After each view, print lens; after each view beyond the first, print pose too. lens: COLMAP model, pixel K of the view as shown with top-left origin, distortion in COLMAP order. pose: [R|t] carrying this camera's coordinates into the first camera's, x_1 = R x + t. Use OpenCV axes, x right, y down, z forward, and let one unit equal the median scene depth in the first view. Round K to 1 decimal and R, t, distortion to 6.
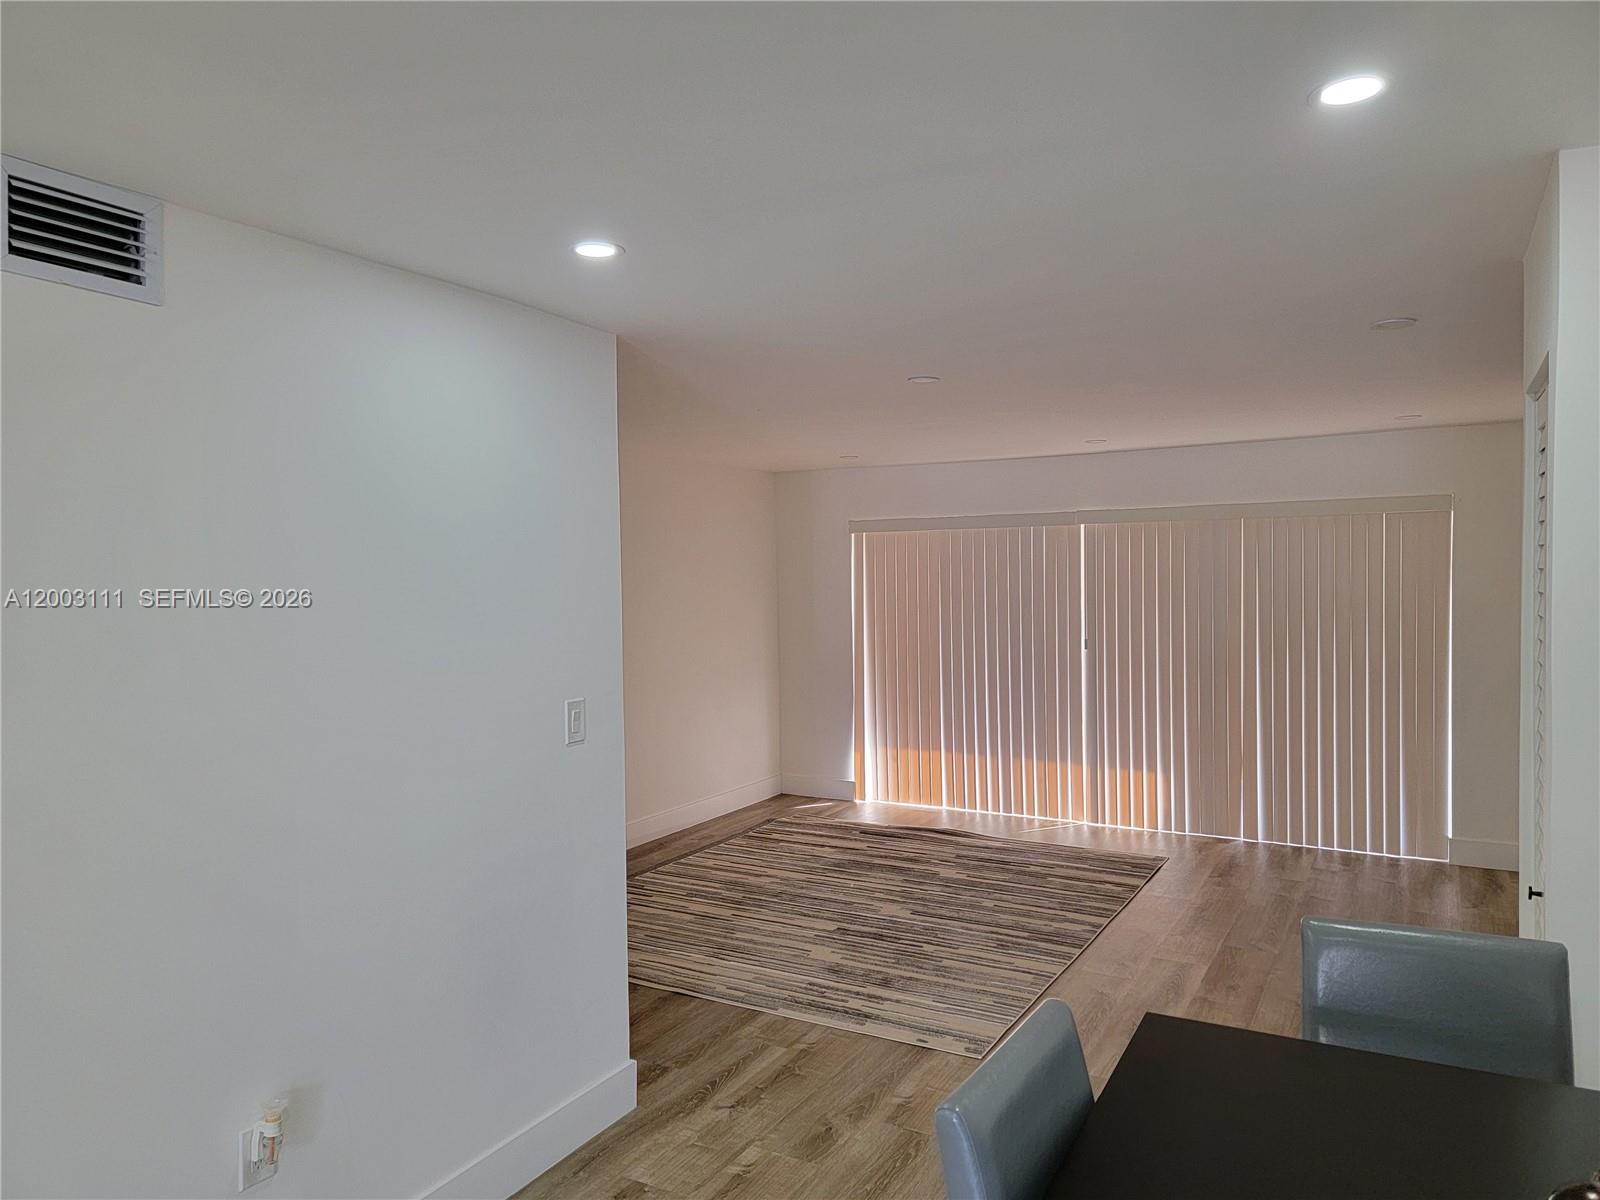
lens RADIAL K [[1090.3, 0, 826.1], [0, 1090.3, 601.7], [0, 0, 1]] dist [0.091740, -0.057818]
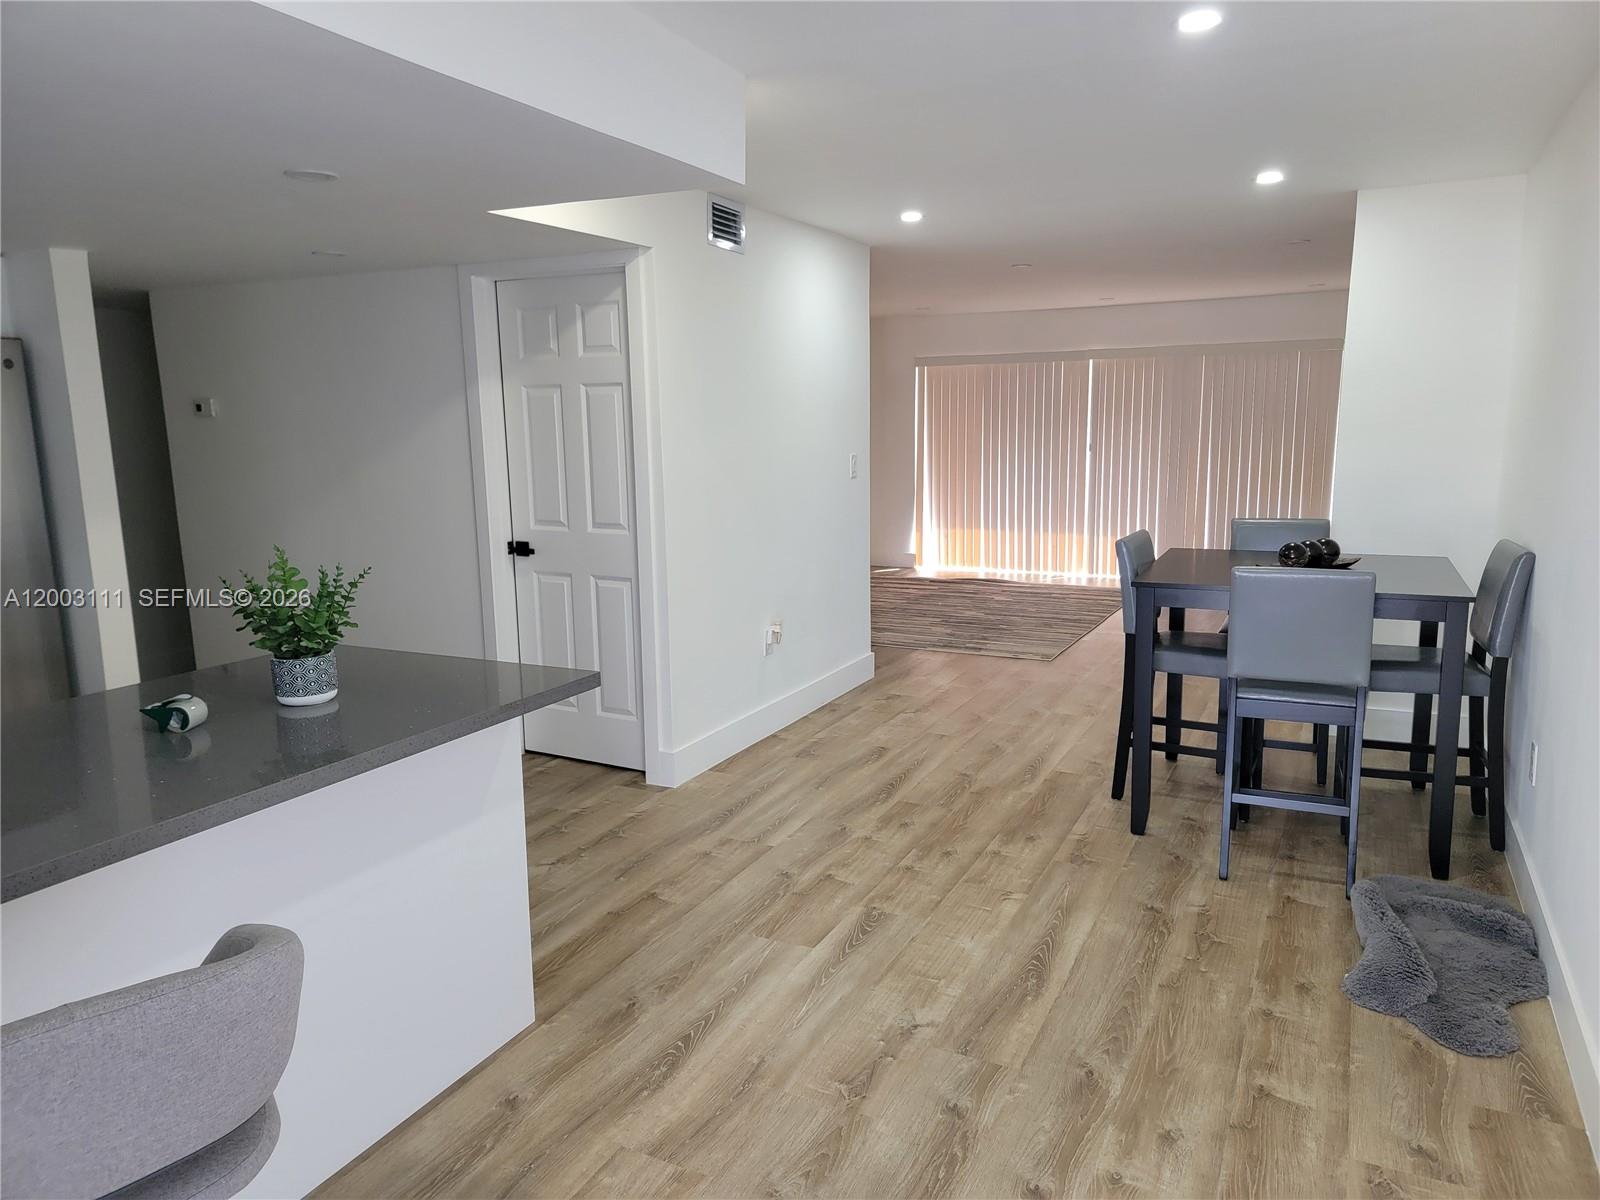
lens RADIAL K [[1090.3, 0, 826.1], [0, 1090.3, 601.7], [0, 0, 1]] dist [0.091740, -0.057818]
pose [[0.998798, -0.008955, 0.048192, -0.168603], [0.002091, 0.990058, 0.140642, 0.035746], [-0.048972, -0.140372, 0.988887, -0.397119]]
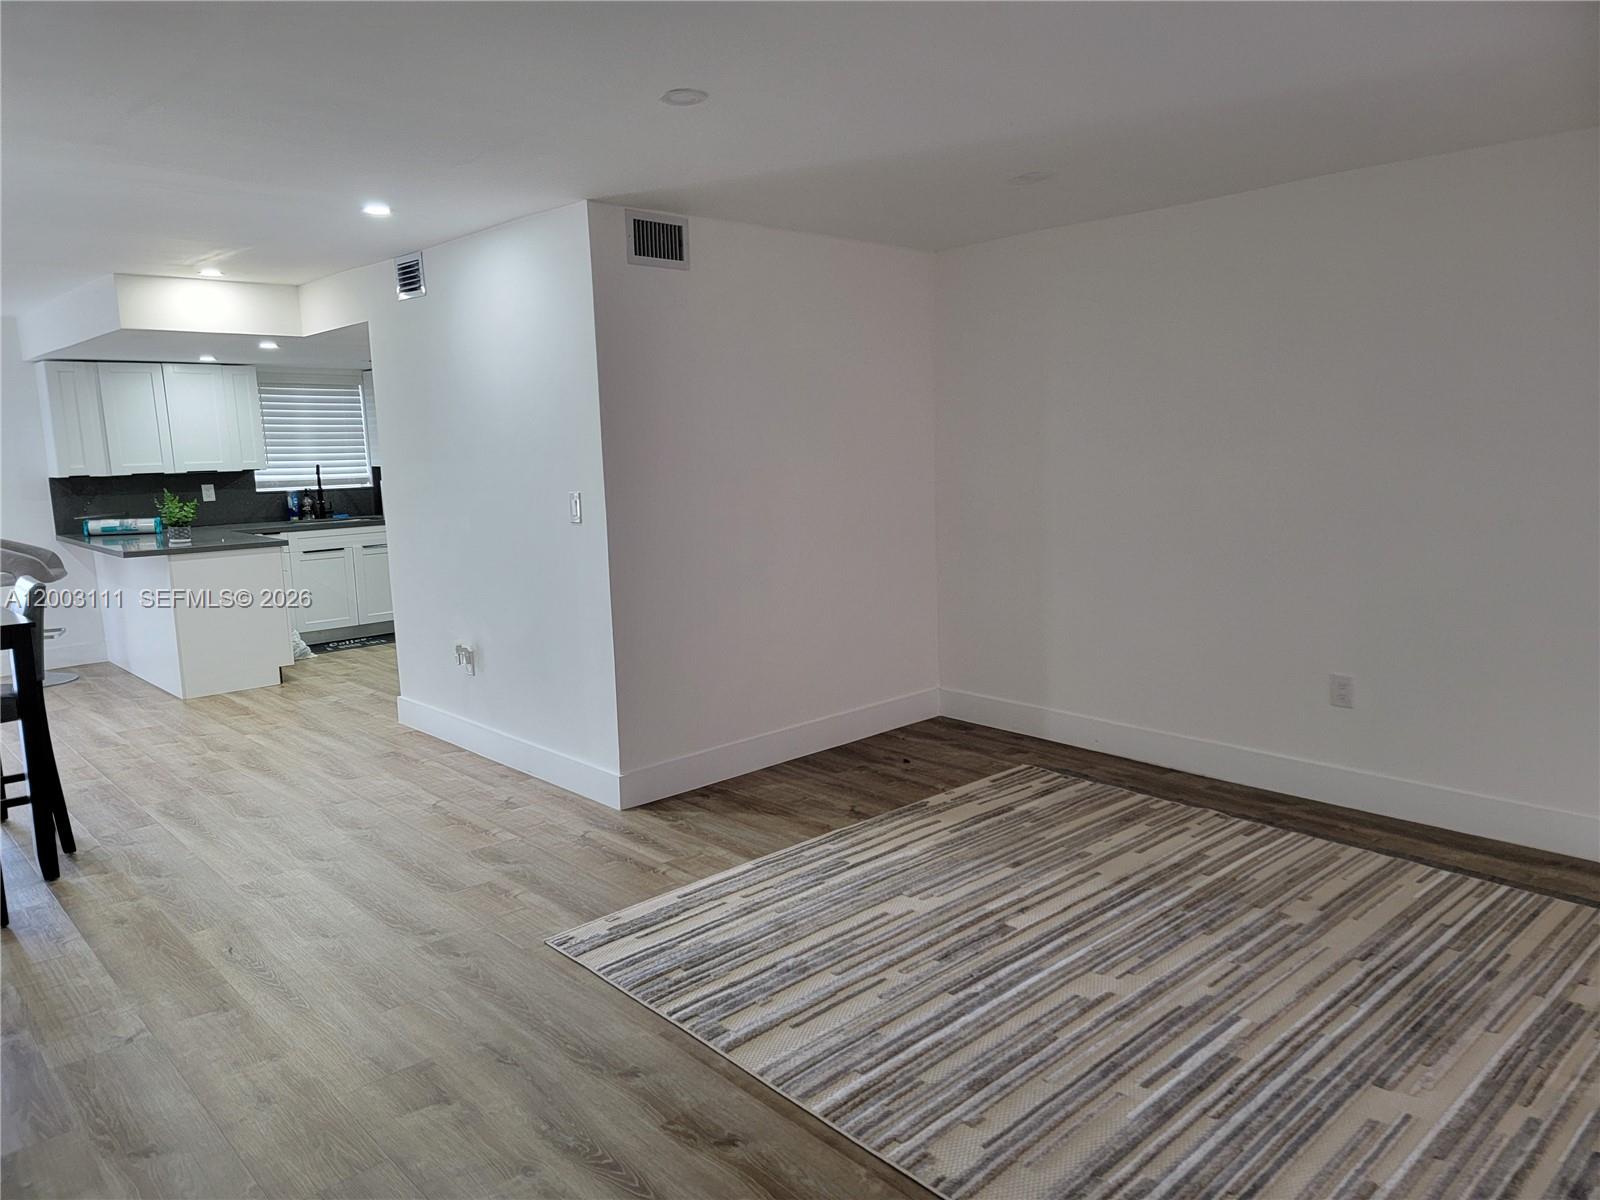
lens RADIAL K [[1090.3, 0, 826.1], [0, 1090.3, 601.7], [0, 0, 1]] dist [0.091740, -0.057818]
pose [[-0.305598, 0.158996, -0.938792, 0.493194], [0.004749, 0.986202, 0.165480, -0.007676], [0.952149, 0.046112, -0.302137, 0.832588]]
